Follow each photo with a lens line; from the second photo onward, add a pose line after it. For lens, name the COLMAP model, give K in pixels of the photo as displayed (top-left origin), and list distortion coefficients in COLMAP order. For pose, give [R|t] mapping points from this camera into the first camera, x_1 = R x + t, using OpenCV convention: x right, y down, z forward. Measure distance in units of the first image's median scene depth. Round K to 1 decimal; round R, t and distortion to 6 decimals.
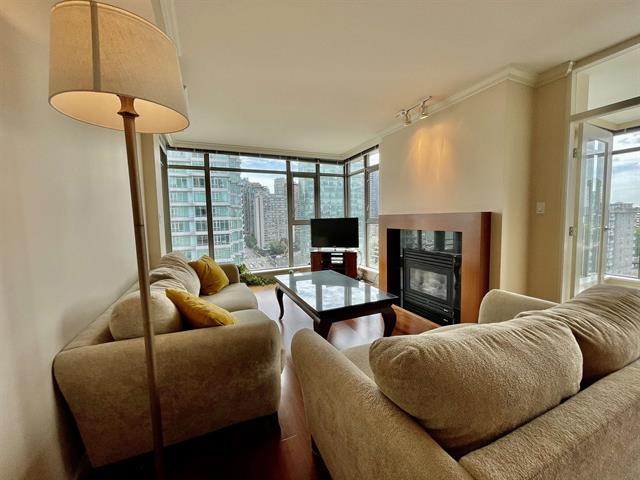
lens RADIAL K [[259.8, 0, 321.2], [0, 259.8, 239.9], [0, 0, 1]] dist [-0.001579, 0.000002]
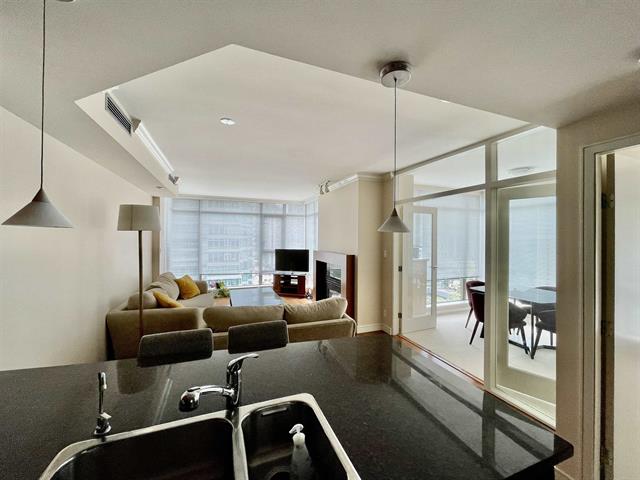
lens RADIAL K [[259.8, 0, 318.8], [0, 259.8, 238.7], [0, 0, 1]] dist [-0.001579, 0.000002]
pose [[0.998303, 0.028698, -0.050668, 0.501501], [-0.032810, 0.996069, -0.082285, -0.067871], [0.048108, 0.083808, 0.995320, -0.644423]]
